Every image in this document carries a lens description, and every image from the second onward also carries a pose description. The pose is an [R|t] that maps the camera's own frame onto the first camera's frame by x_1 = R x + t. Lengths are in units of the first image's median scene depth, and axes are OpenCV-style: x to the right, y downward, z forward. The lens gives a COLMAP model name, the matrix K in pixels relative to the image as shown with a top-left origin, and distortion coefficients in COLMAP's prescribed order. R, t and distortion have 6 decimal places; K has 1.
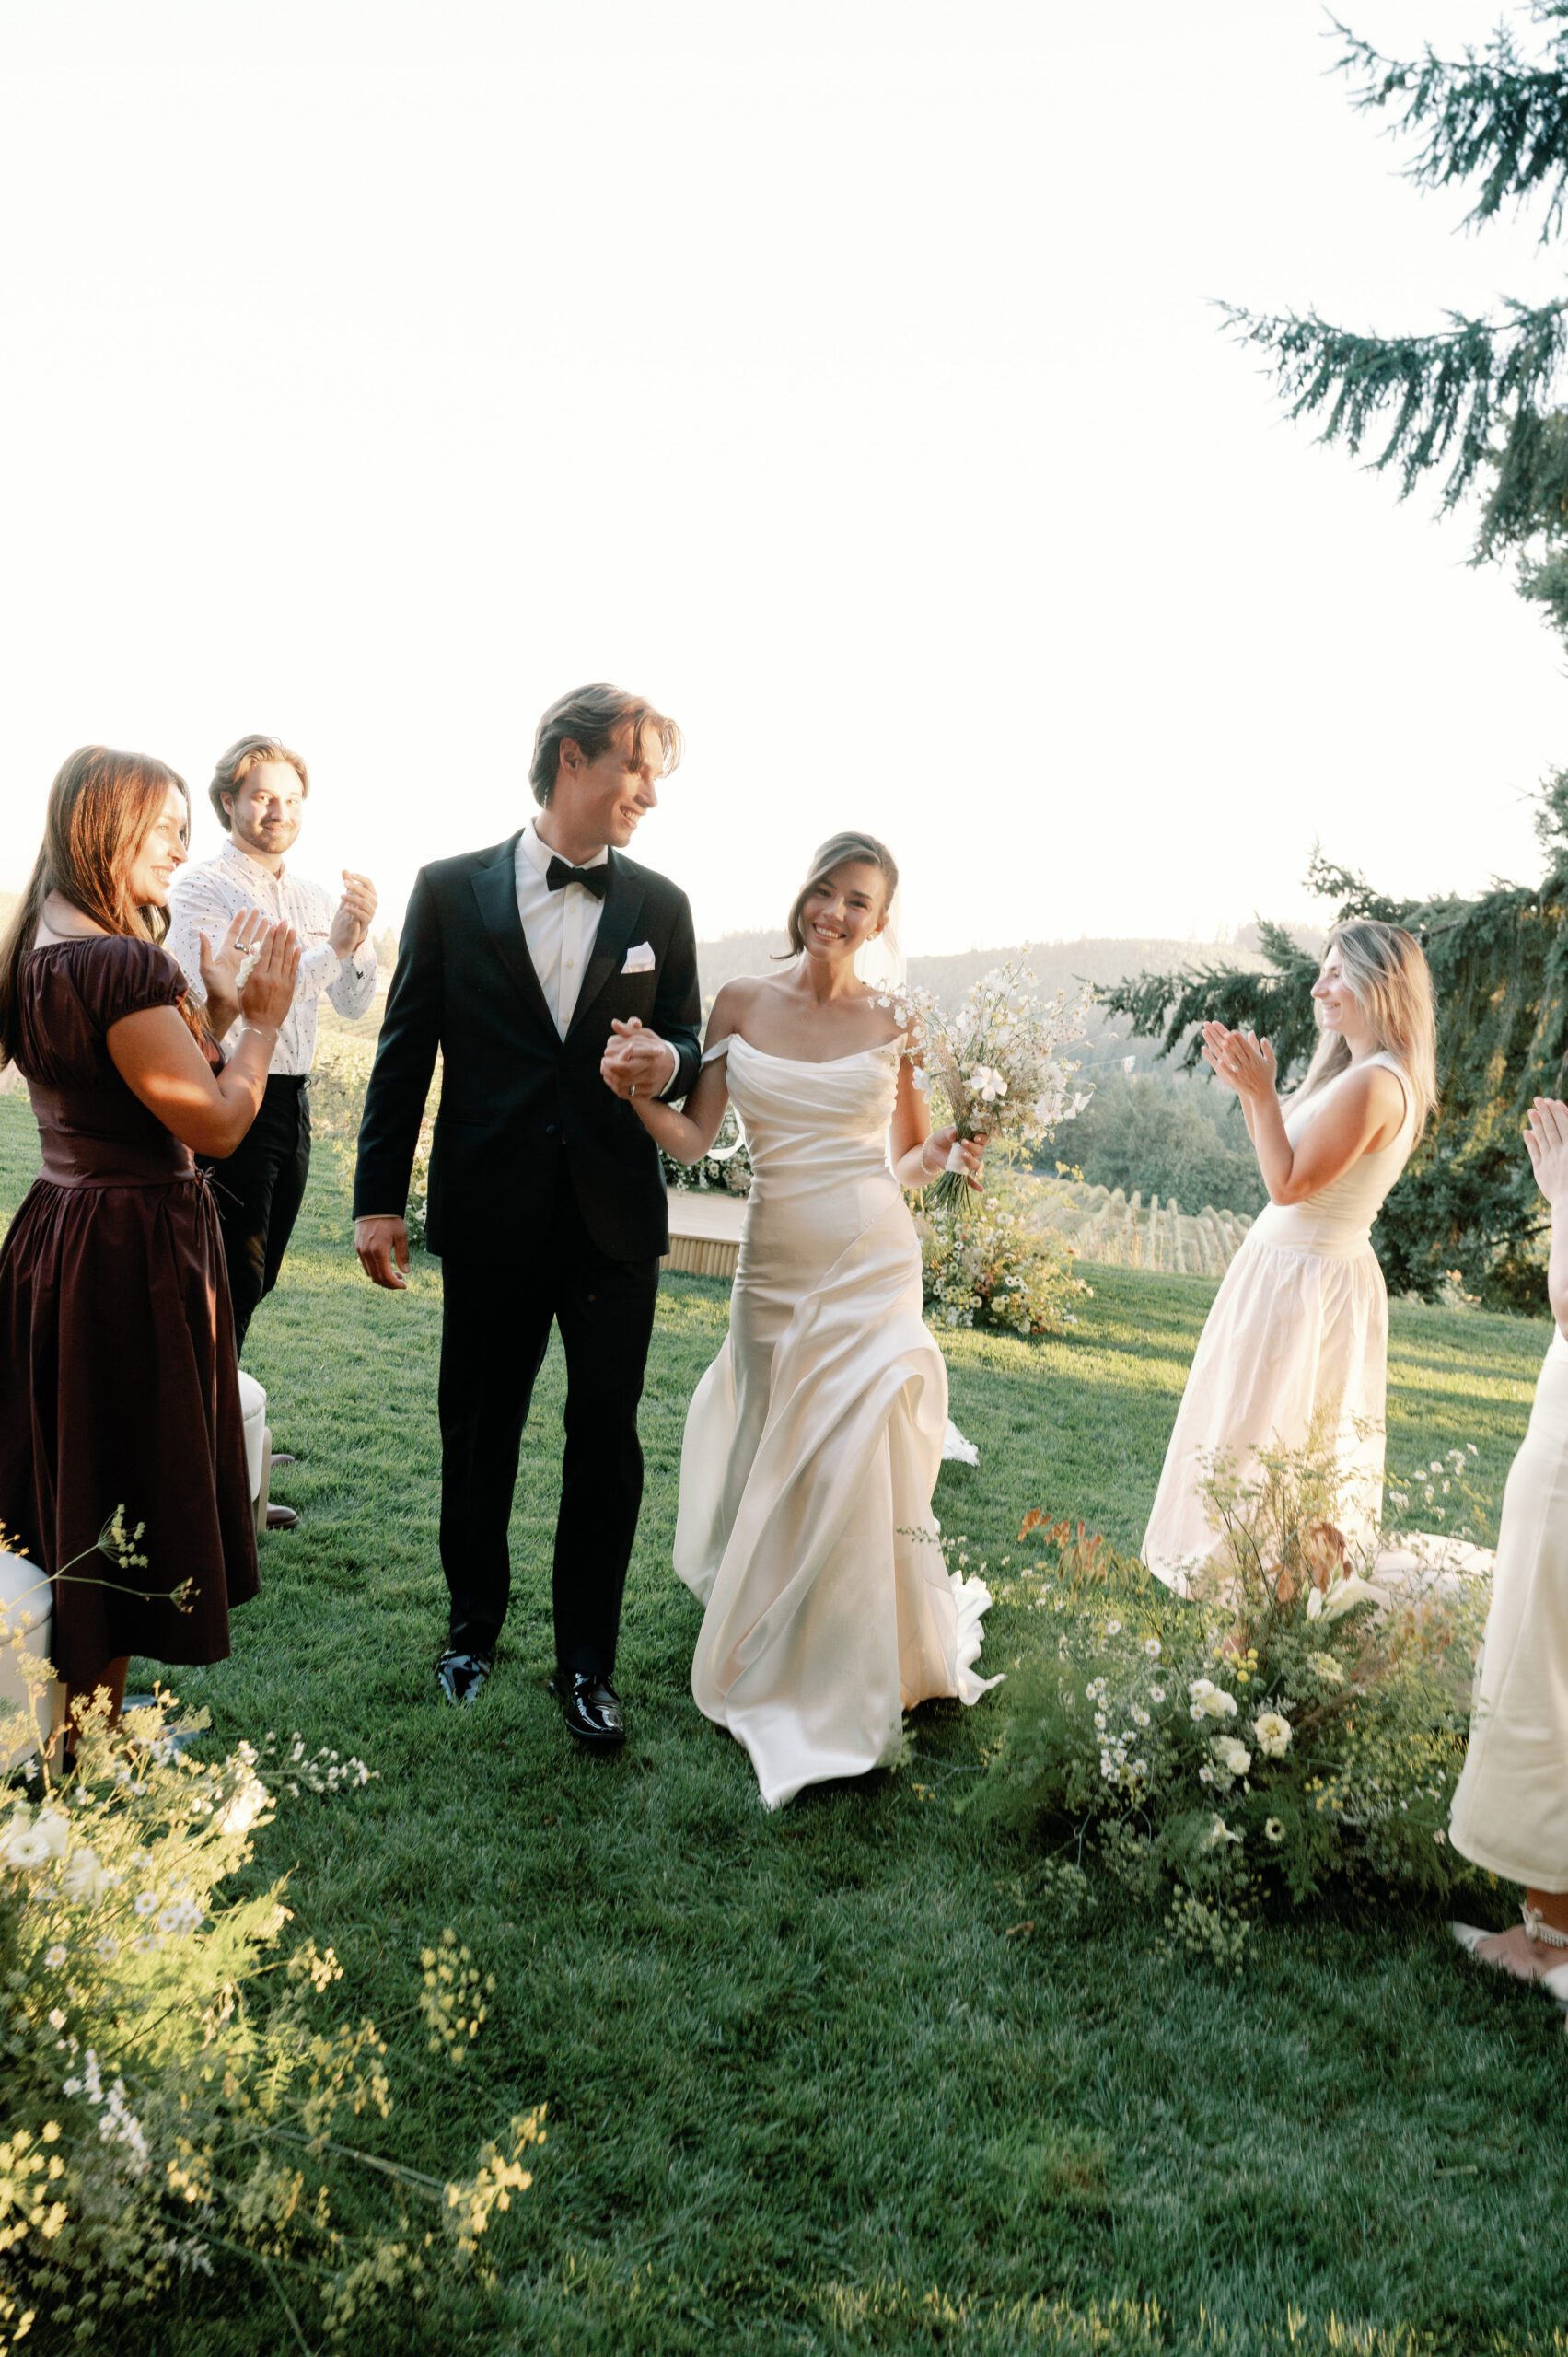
lens RADIAL K [[1802.0, 0, 796.0], [0, 1802.0, 1178.6], [0, 0, 1]] dist [0.061084, -0.009577]
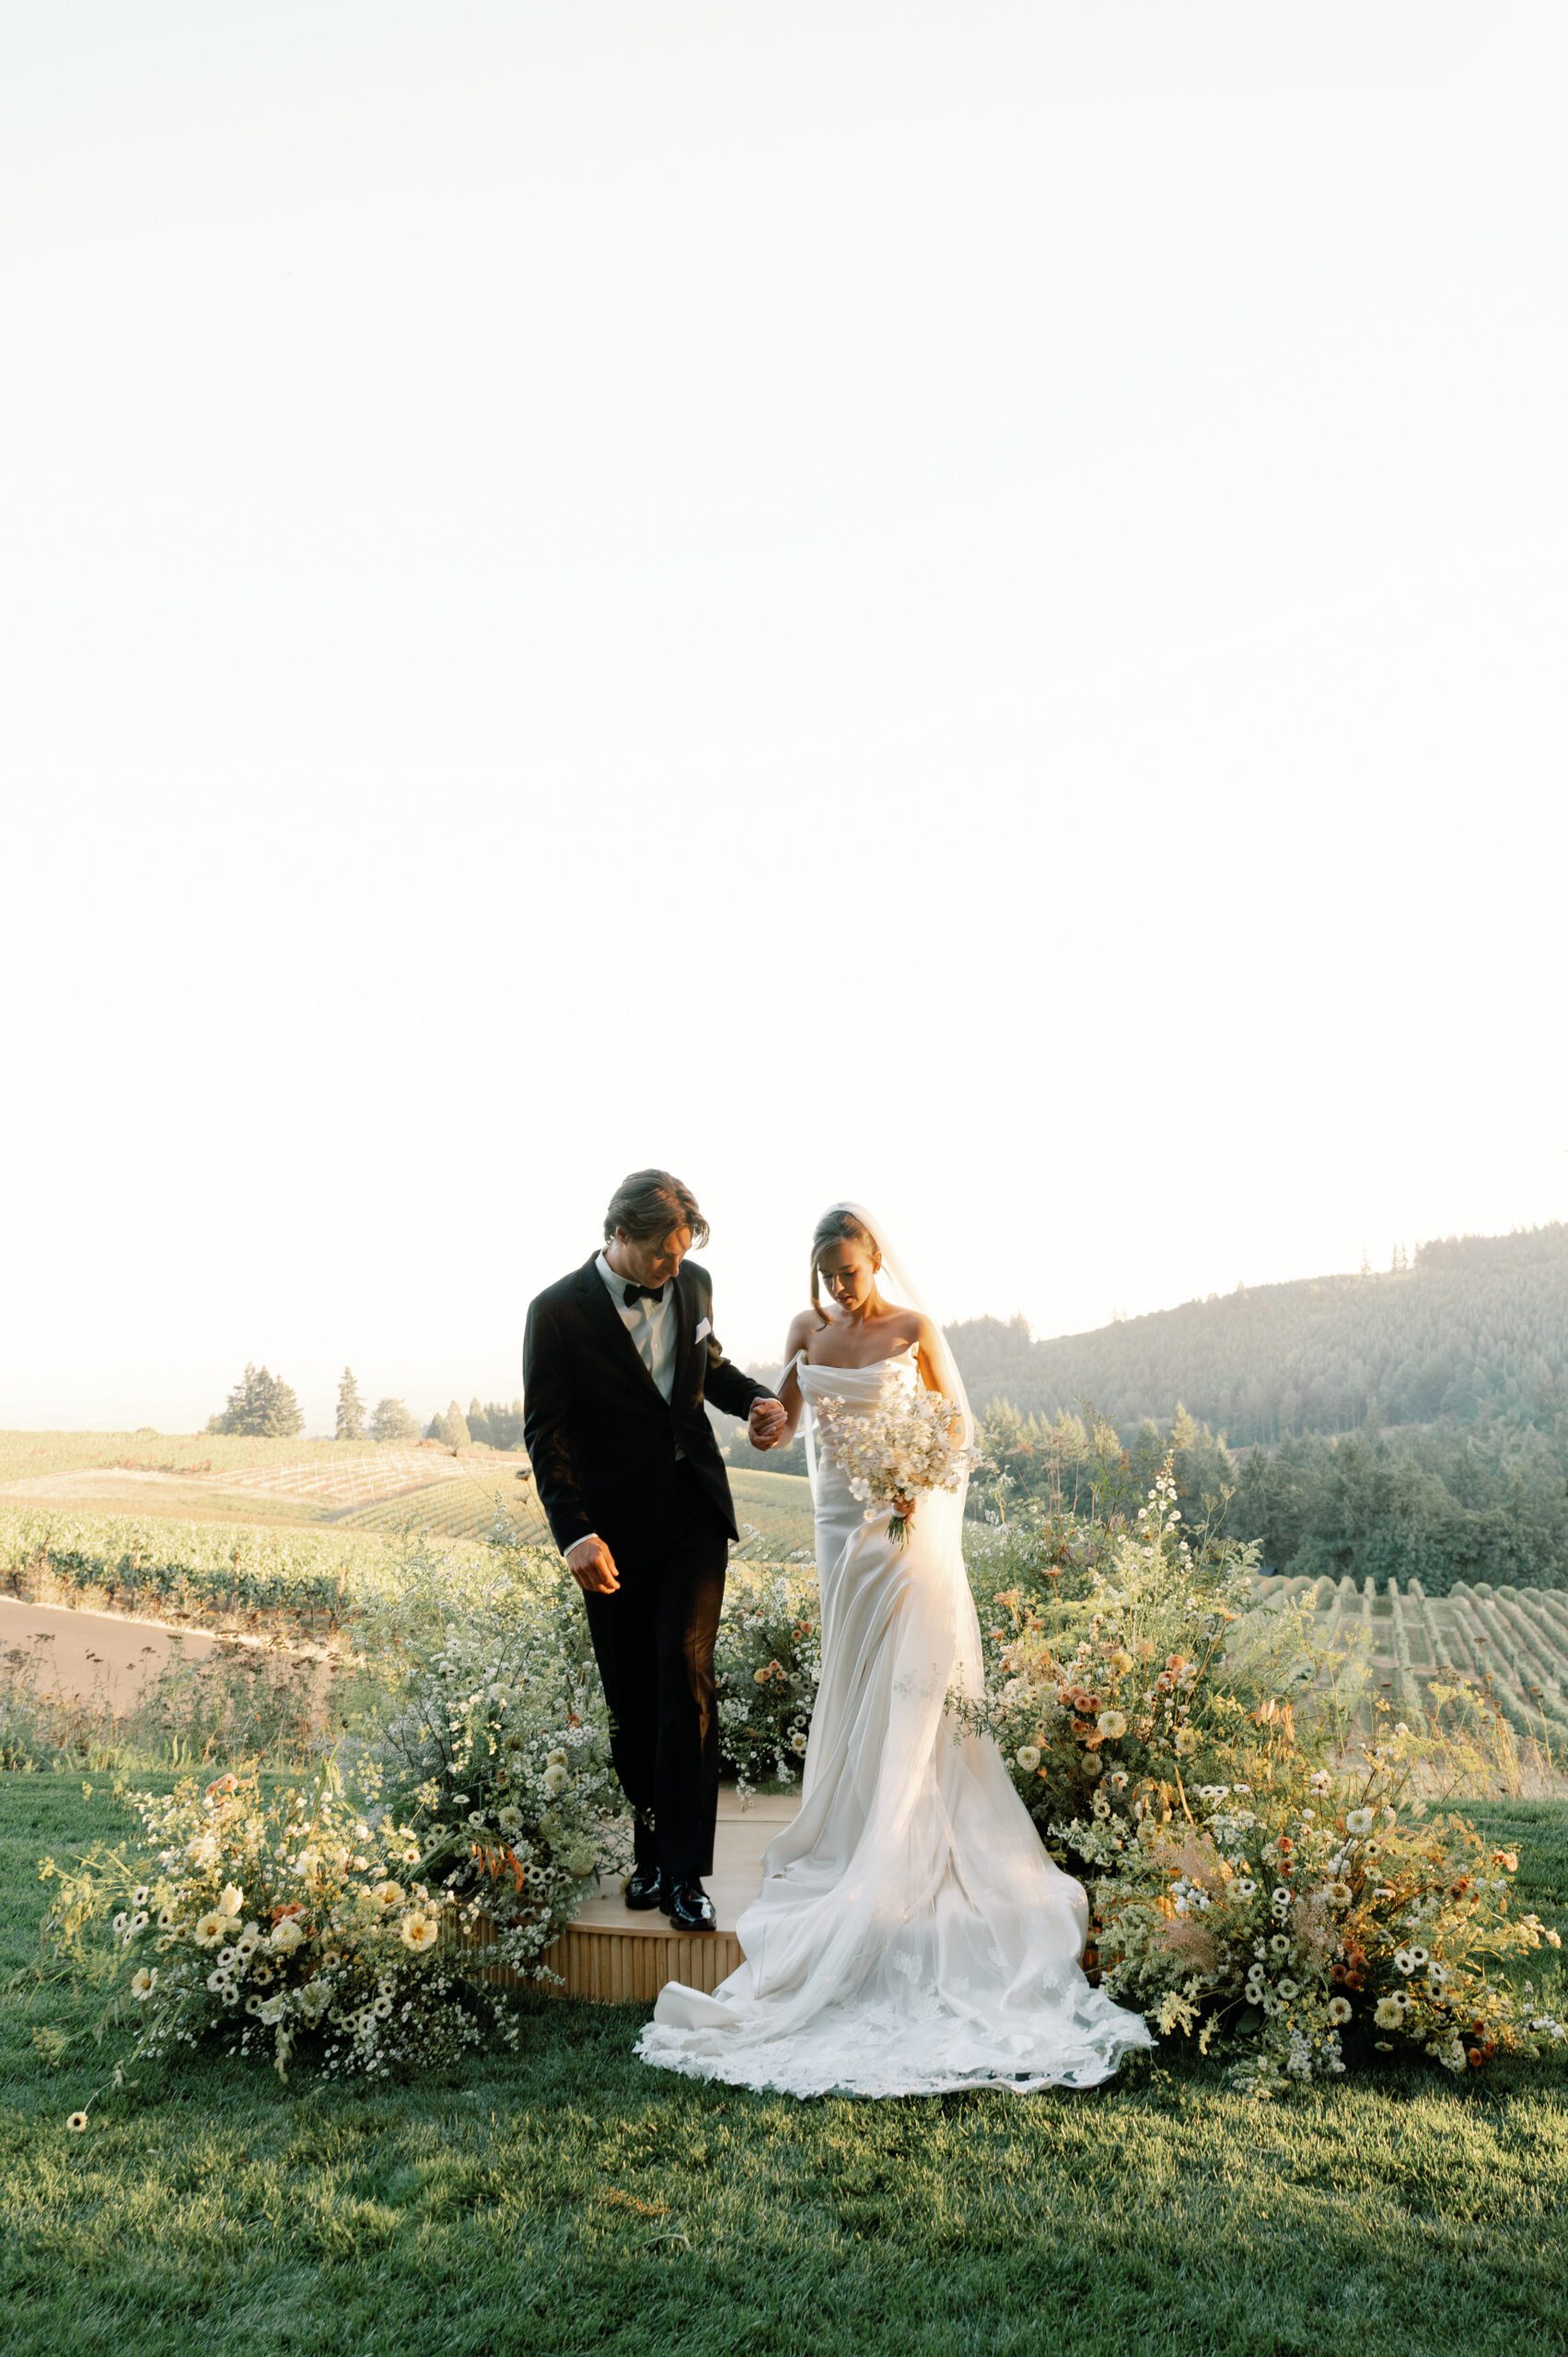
lens RADIAL K [[1794.0, 0, 784.0], [0, 1794.0, 1178.5], [0, 0, 1]] dist [-0.009235, -0.002332]
pose [[0.984593, -0.163760, -0.061320, 0.012270], [0.145505, 0.961746, -0.232105, -0.037328], [0.096984, 0.219607, 0.970756, 0.306993]]
